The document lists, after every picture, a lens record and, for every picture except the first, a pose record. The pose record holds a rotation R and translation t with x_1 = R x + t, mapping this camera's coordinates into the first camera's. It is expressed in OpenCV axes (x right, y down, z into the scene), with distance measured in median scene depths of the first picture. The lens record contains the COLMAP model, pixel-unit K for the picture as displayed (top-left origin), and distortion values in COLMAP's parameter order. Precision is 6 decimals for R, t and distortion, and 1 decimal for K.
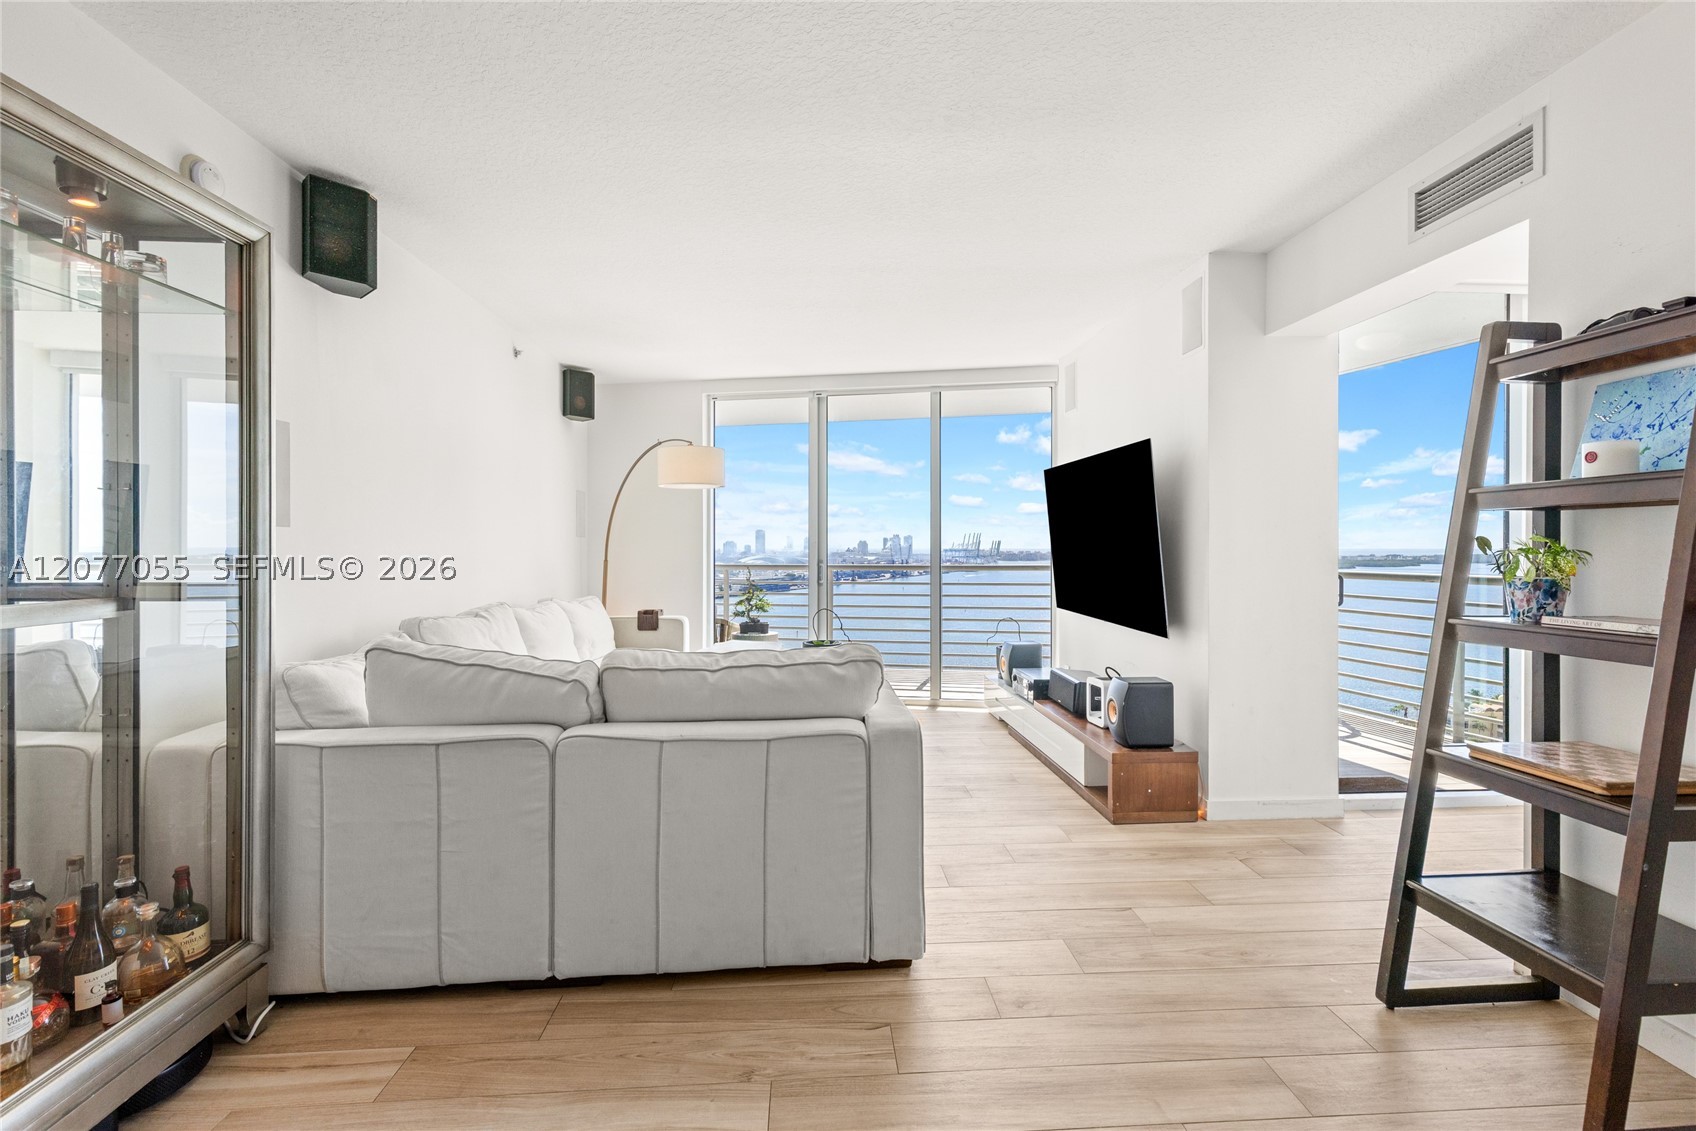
lens RADIAL K [[767.1, 0, 862.6], [0, 767.1, 547.8], [0, 0, 1]] dist [0.003623, 0.000245]
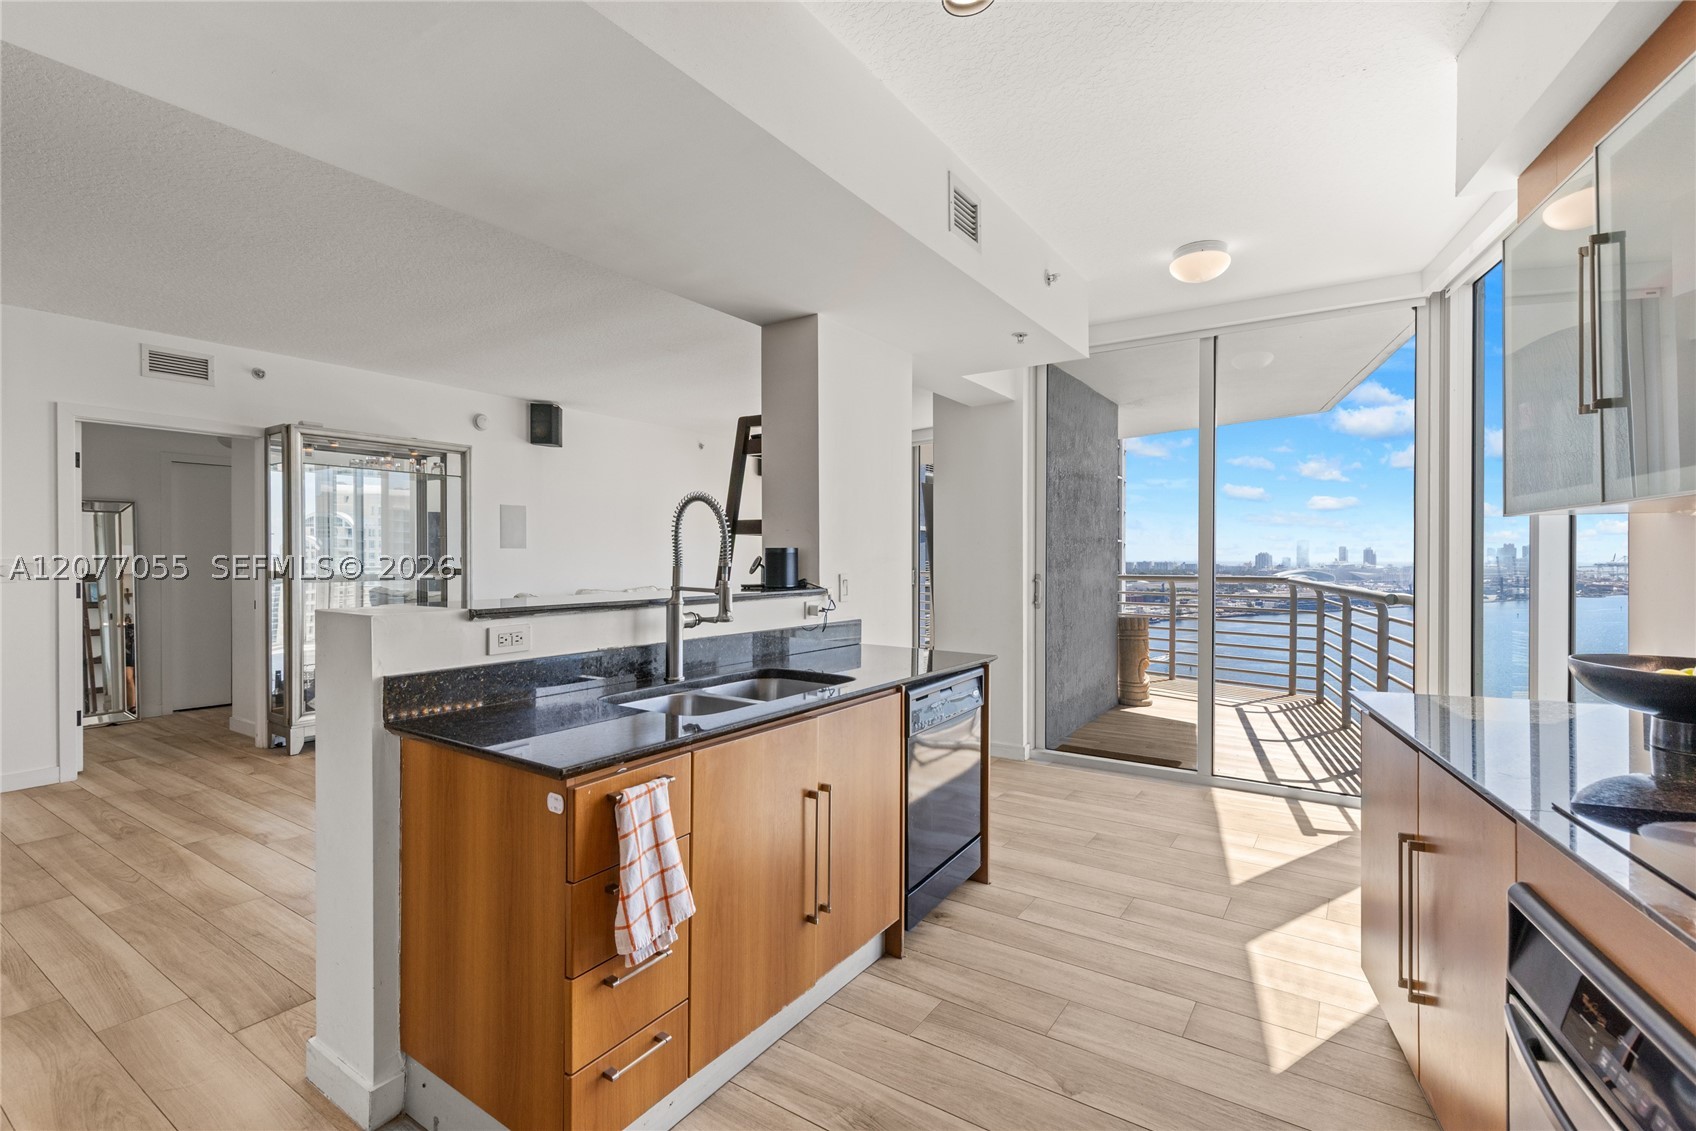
lens RADIAL K [[769.2, 0, 859.1], [0, 769.2, 565.1], [0, 0, 1]] dist [0.009400, -0.000453]
pose [[0.794302, 0.007359, -0.607479, 1.151309], [-0.003243, 0.999964, 0.007872, 0.001499], [0.607515, -0.004283, 0.794297, -0.220699]]
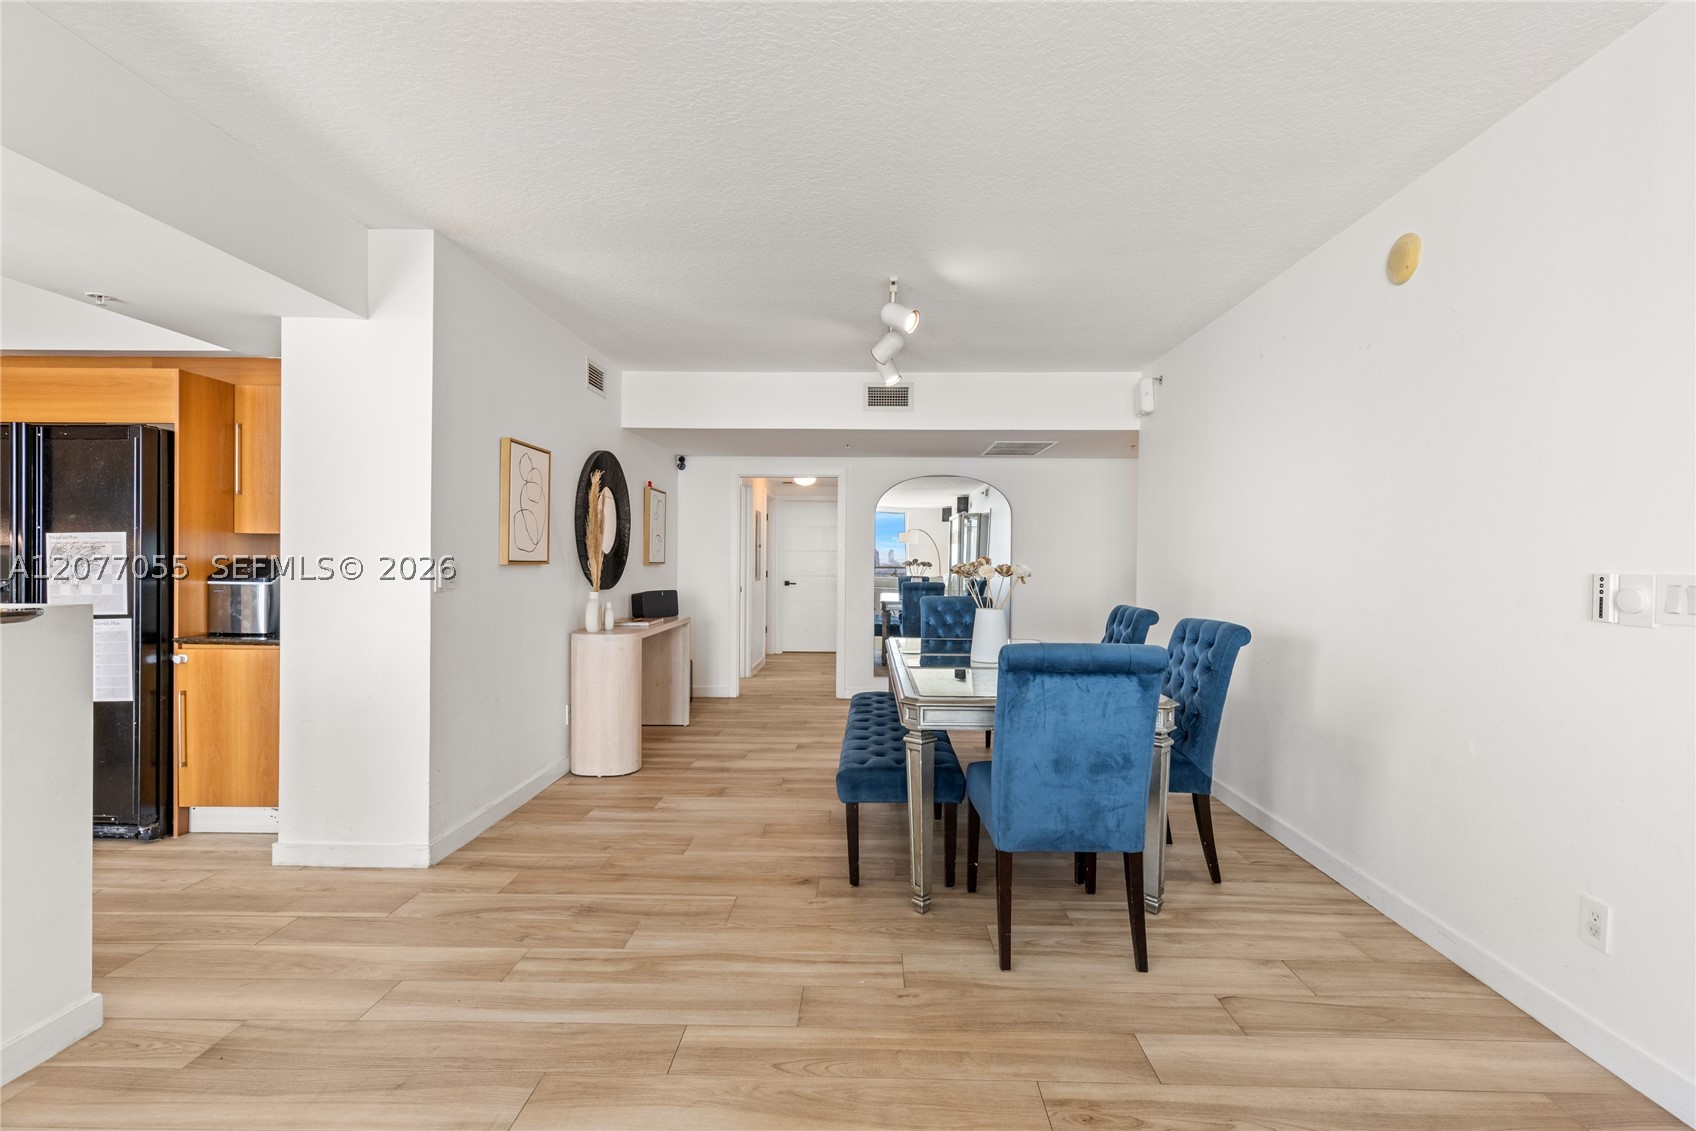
lens RADIAL K [[758.4, 0, 860.3], [0, 758.4, 558.9], [0, 0, 1]] dist [0.006007, 0.000208]
pose [[-0.996288, -0.008346, 0.085674, -0.020378], [-0.008188, 0.999964, 0.002200, -0.001053], [-0.085690, 0.001491, -0.996321, 0.455599]]
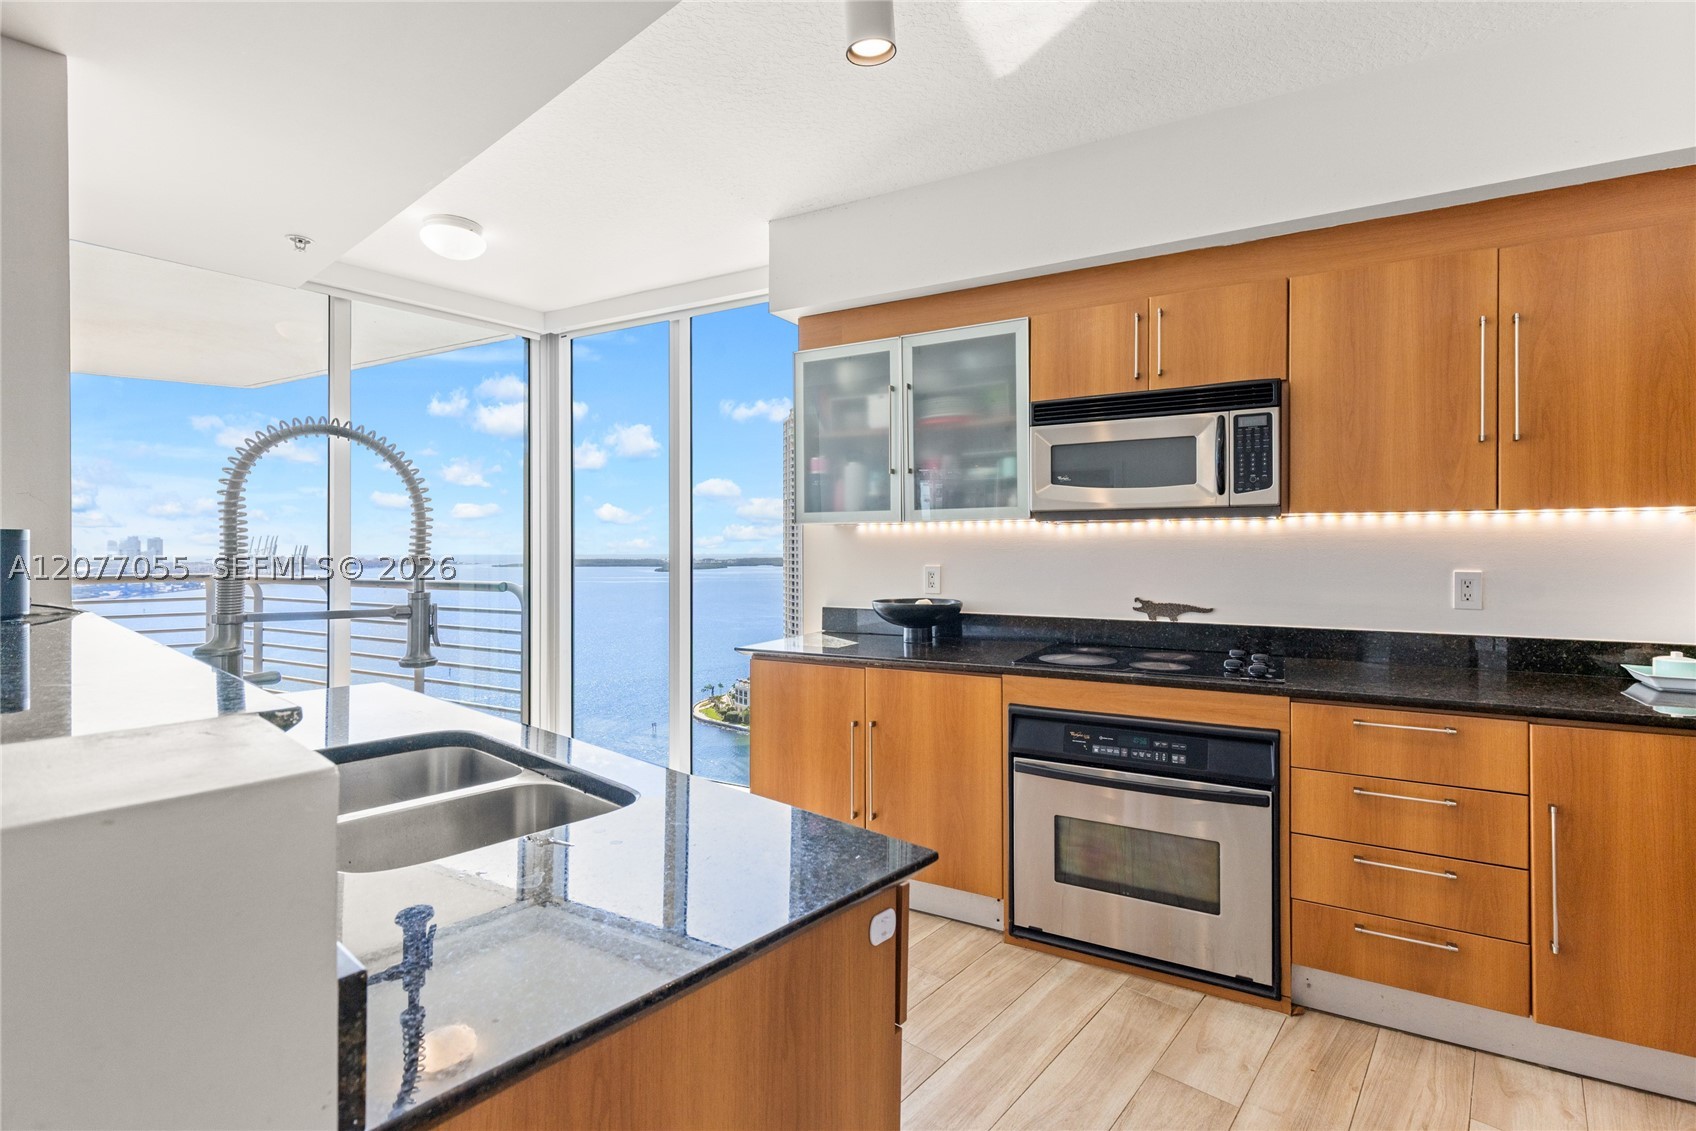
lens RADIAL K [[774.0, 0, 859.2], [0, 774.0, 548.9], [0, 0, 1]] dist [0.004178, -0.000908]
pose [[0.700203, 0.000714, 0.713943, 0.615357], [0.003532, 0.999984, -0.004464, 0.002668], [-0.713935, 0.005647, 0.700189, -0.178167]]
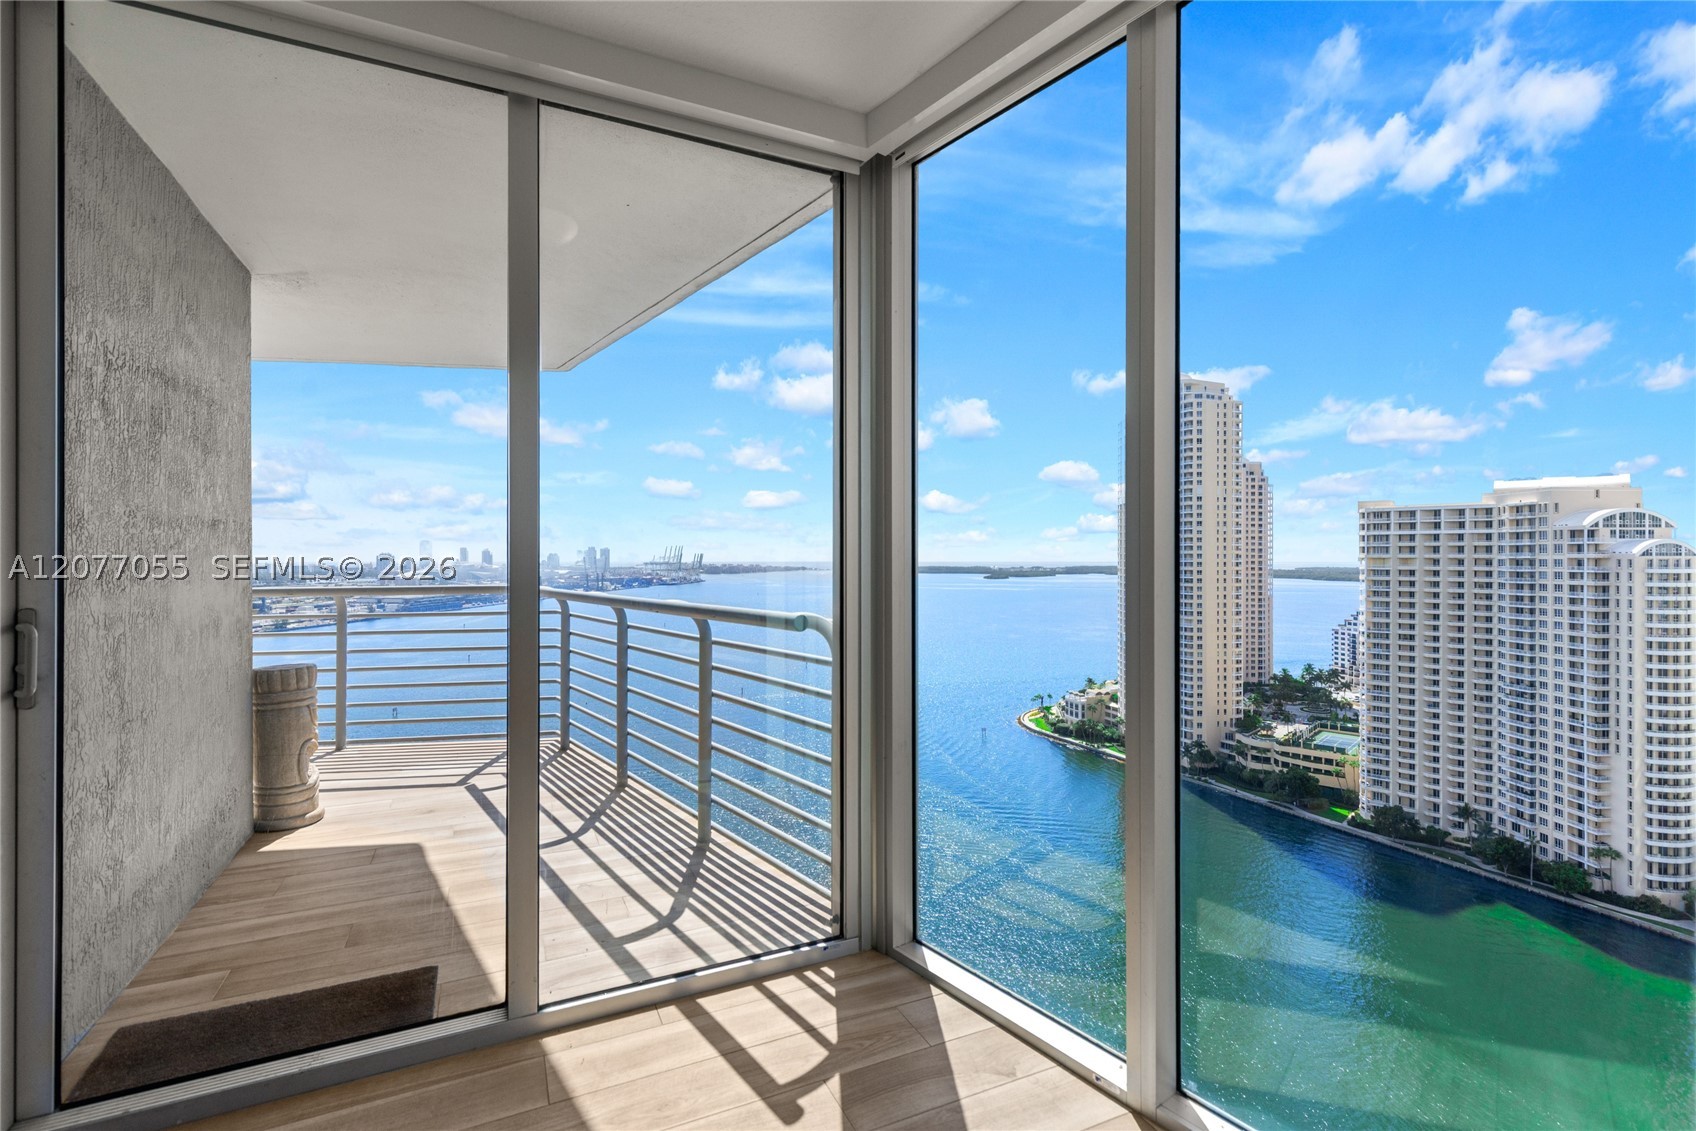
lens RADIAL K [[774.0, 0, 859.2], [0, 774.0, 548.9], [0, 0, 1]] dist [0.004178, -0.000908]
pose [[0.929471, 0.004514, 0.368867, 0.882001], [0.001155, 0.999885, -0.015149, 0.000247], [-0.368892, 0.014506, 0.929359, 0.401851]]
